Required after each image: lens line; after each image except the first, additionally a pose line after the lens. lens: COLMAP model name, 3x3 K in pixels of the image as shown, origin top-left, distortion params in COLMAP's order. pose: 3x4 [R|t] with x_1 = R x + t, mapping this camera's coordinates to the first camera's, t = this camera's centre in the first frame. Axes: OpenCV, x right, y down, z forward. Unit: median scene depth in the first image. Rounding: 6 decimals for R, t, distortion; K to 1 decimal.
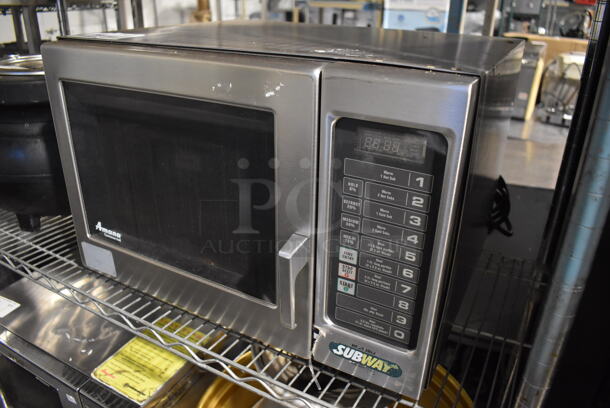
lens RADIAL K [[469.2, 0, 313.4], [0, 469.2, 204.7], [0, 0, 1]] dist [-0.096031, 0.012667]
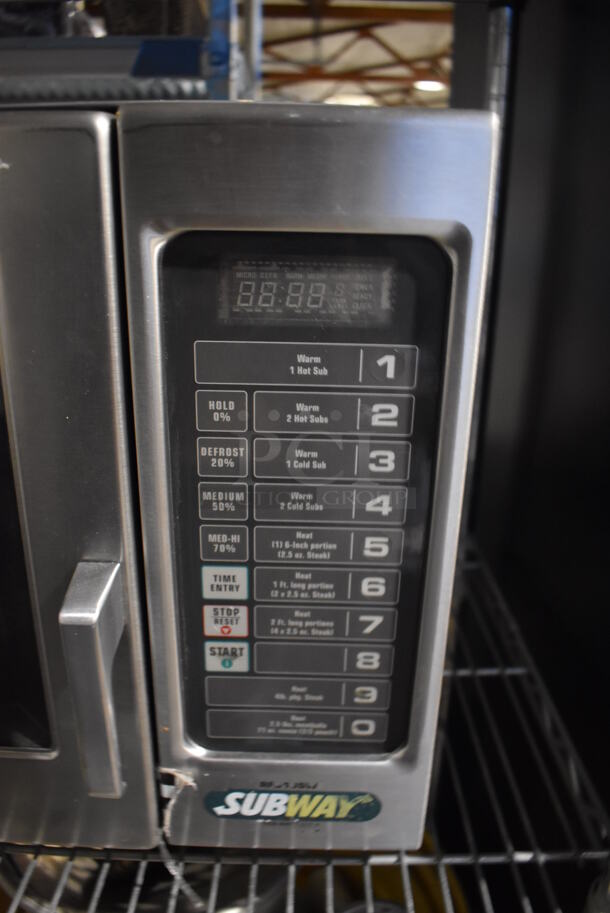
lens RADIAL K [[702.2, 0, 306.0], [0, 702.2, 474.0], [0, 0, 1]] dist [-0.096031, 0.012667]
pose [[0.884944, -0.171456, 0.432985, -0.114528], [0.199133, 0.979788, -0.019009, 0.038876], [-0.420975, 0.103043, 0.901200, 0.387038]]
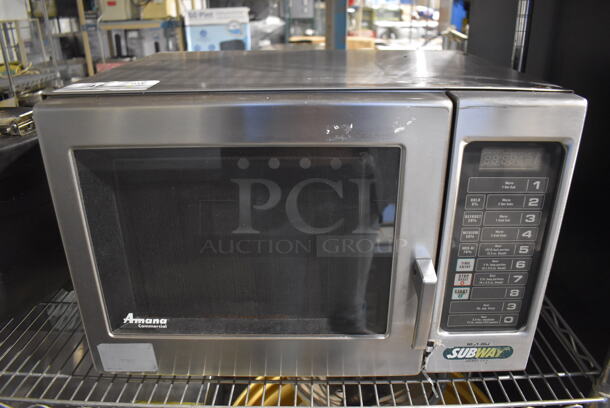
lens RADIAL K [[469.2, 0, 313.4], [0, 469.2, 204.7], [0, 0, 1]] dist [-0.096031, 0.012667]
pose [[0.881915, -0.214470, 0.419795, -0.649100], [0.223344, 0.974321, 0.028566, -0.135149], [-0.415142, 0.068566, 0.907169, 0.156160]]
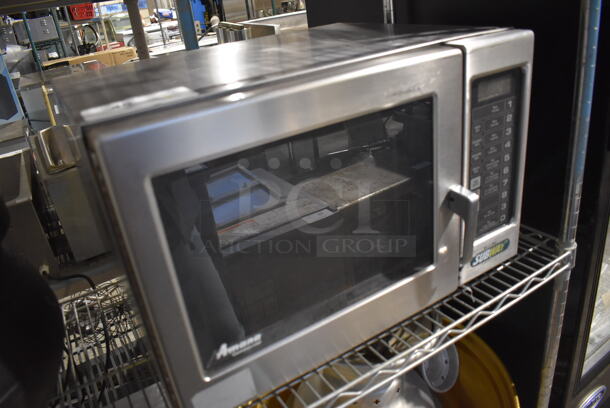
lens RADIAL K [[469.2, 0, 313.4], [0, 469.2, 204.7], [0, 0, 1]] dist [-0.096031, 0.012667]
pose [[0.502246, -0.448396, 0.739385, -1.133222], [0.478977, 0.856155, 0.193854, -0.307368], [-0.719952, 0.256786, 0.644772, 0.492325]]
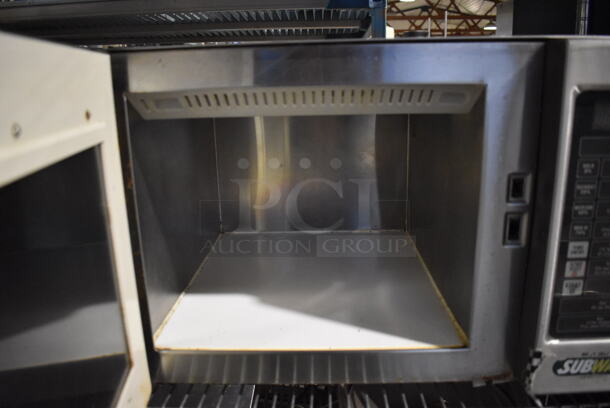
lens RADIAL K [[469.2, 0, 313.4], [0, 469.2, 204.7], [0, 0, 1]] dist [-0.096031, 0.012667]
pose [[0.894647, -0.154095, 0.419359, -0.726610], [0.230711, 0.963147, -0.138279, 0.027702], [-0.382596, 0.220461, 0.897227, 0.381756]]
